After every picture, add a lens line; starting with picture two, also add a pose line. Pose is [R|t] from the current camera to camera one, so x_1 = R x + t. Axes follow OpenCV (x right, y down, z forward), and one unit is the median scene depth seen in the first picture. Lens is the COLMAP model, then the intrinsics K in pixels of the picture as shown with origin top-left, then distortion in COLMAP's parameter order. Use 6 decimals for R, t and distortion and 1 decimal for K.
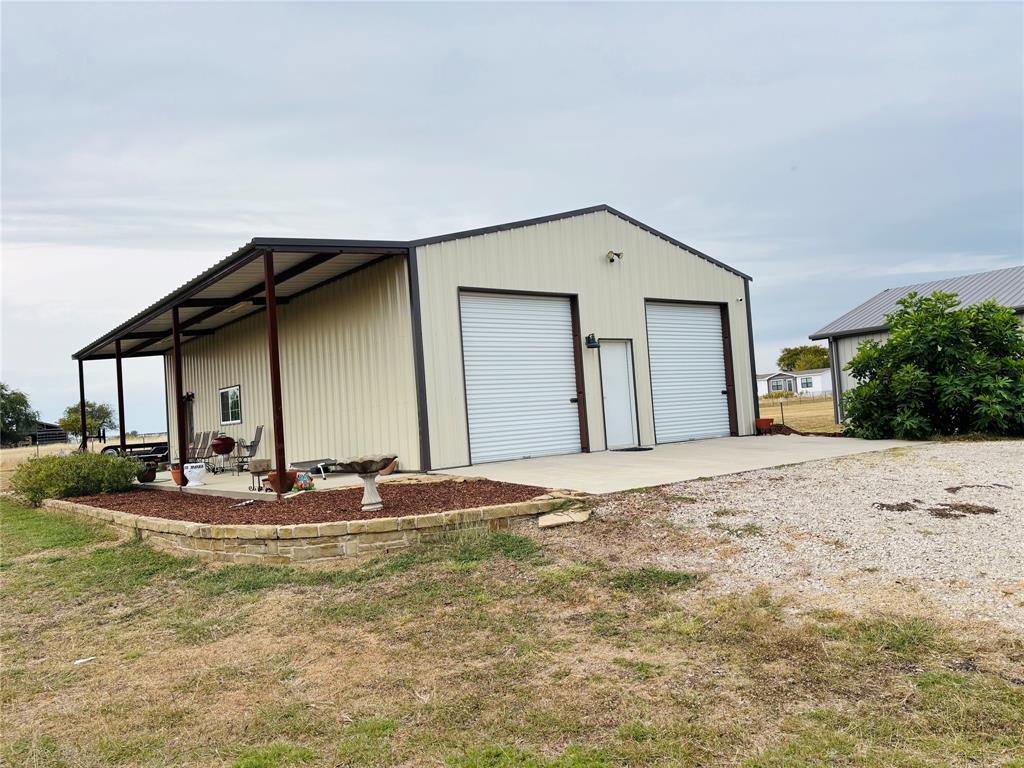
lens RADIAL K [[781.2, 0, 508.9], [0, 781.2, 386.7], [0, 0, 1]] dist [0.053031, -0.022952]
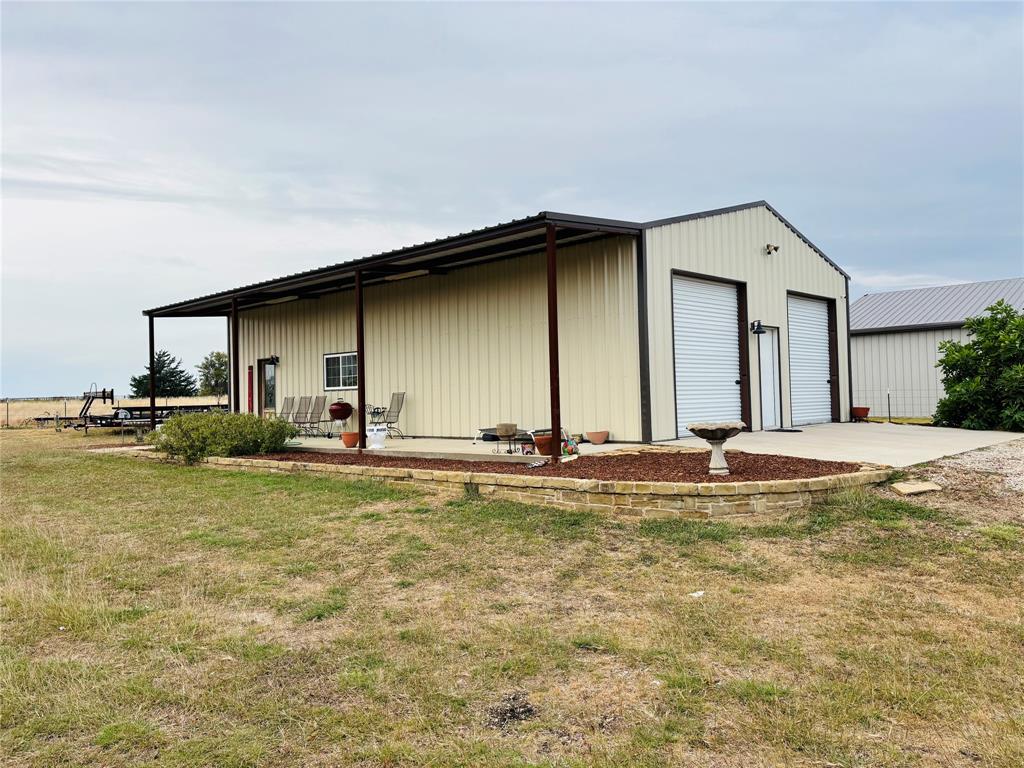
lens RADIAL K [[781.2, 0, 508.7], [0, 781.2, 374.2], [0, 0, 1]] dist [0.053031, -0.022952]
pose [[0.989392, 0.048747, 0.136849, -0.419639], [-0.049525, 0.998770, 0.002286, 0.022224], [-0.136569, -0.009039, 0.990589, -0.019346]]
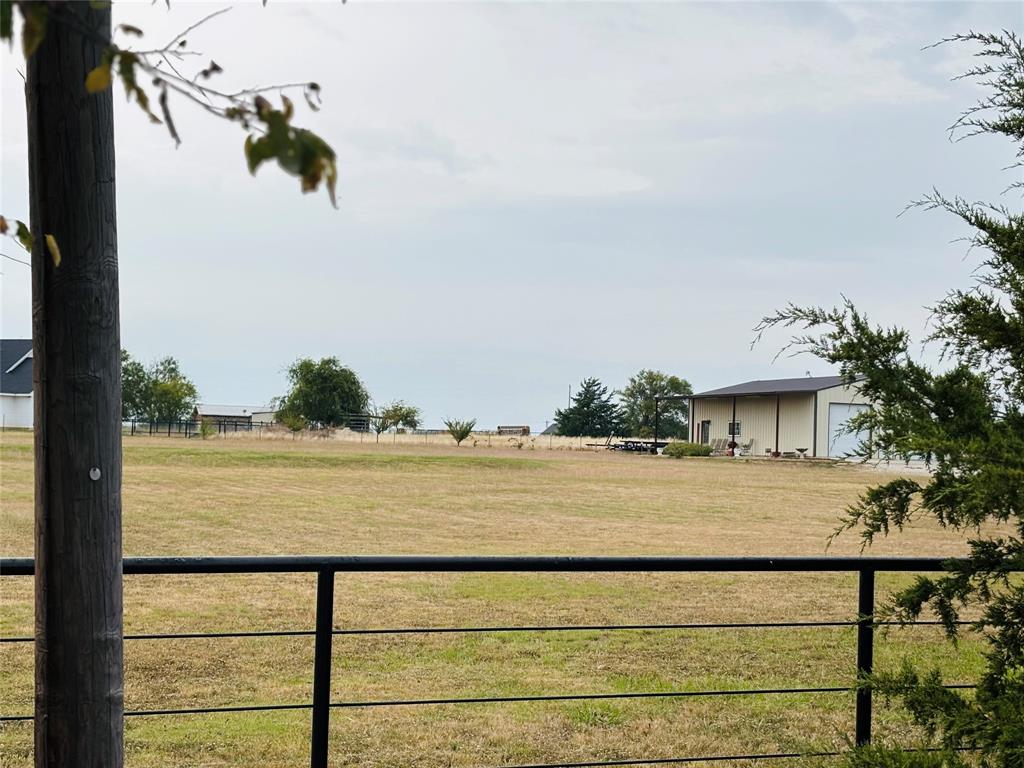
lens RADIAL K [[1789.2, 0, 511.6], [0, 1789.2, 383.8], [0, 0, 1]] dist [-0.015682, 0.000000]
pose [[0.956278, 0.086334, -0.279427, 0.746314], [-0.084490, 0.996250, 0.018660, -0.232192], [0.279990, 0.005765, 0.959986, -6.545426]]
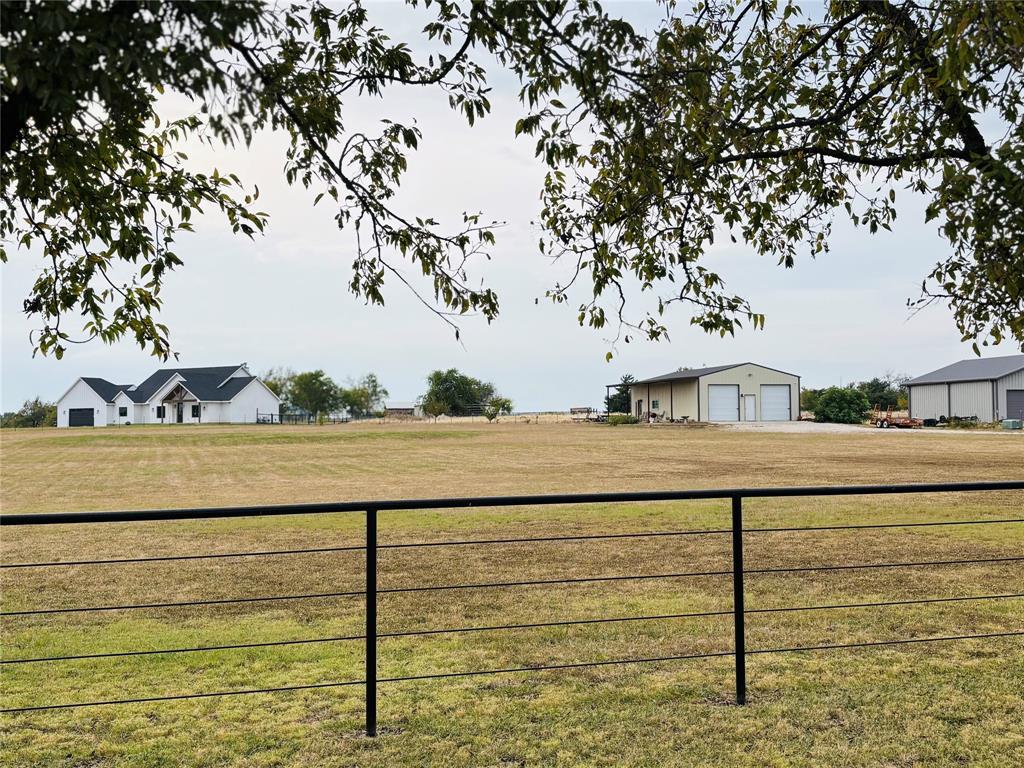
lens RADIAL K [[1147.4, 0, 513.1], [0, 1147.4, 383.4], [0, 0, 1]] dist [0.026282, 0.000000]
pose [[0.925179, 0.045672, -0.376774, 1.479442], [-0.038955, 0.998917, 0.025434, -0.264955], [0.377527, -0.008854, 0.925956, -5.973222]]
